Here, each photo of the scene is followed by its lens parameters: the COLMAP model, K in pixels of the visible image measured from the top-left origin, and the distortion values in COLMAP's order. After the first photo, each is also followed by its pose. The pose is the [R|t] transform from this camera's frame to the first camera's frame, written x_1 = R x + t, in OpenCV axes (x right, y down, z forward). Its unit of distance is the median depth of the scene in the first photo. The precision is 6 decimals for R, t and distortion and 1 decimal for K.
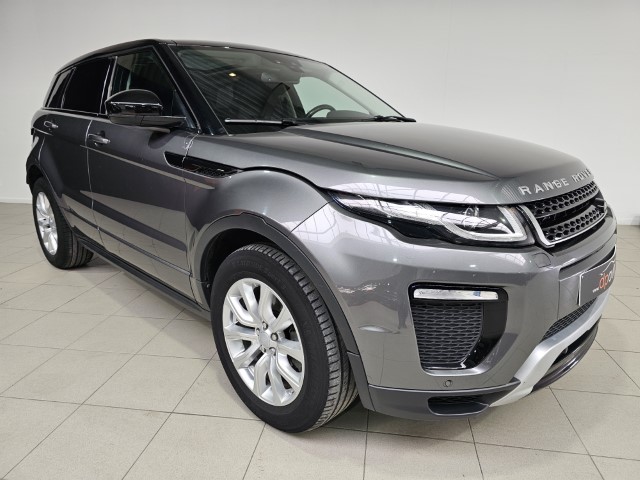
lens RADIAL K [[436.0, 0, 320.0], [0, 436.0, 240.0], [0, 0, 1]] dist [0.042333, -0.002091]
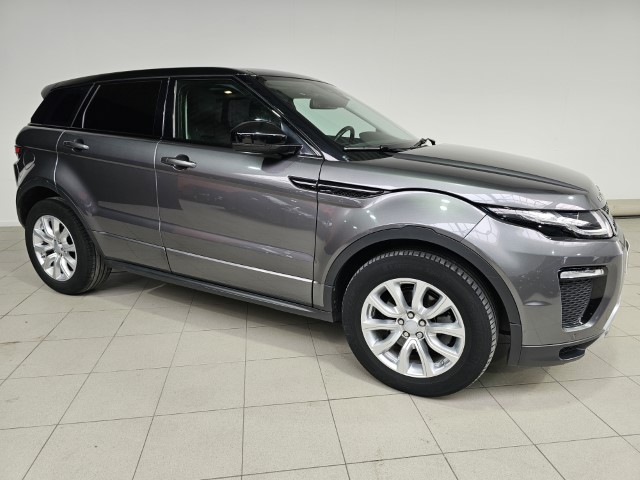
lens RADIAL K [[436.0, 0, 320.0], [0, 436.0, 240.0], [0, 0, 1]] dist [0.042333, -0.002091]
pose [[0.954055, -0.068769, 0.291634, -0.716824], [0.069928, 0.997531, 0.006461, -0.043329], [-0.291358, 0.014229, 0.956508, -0.114598]]
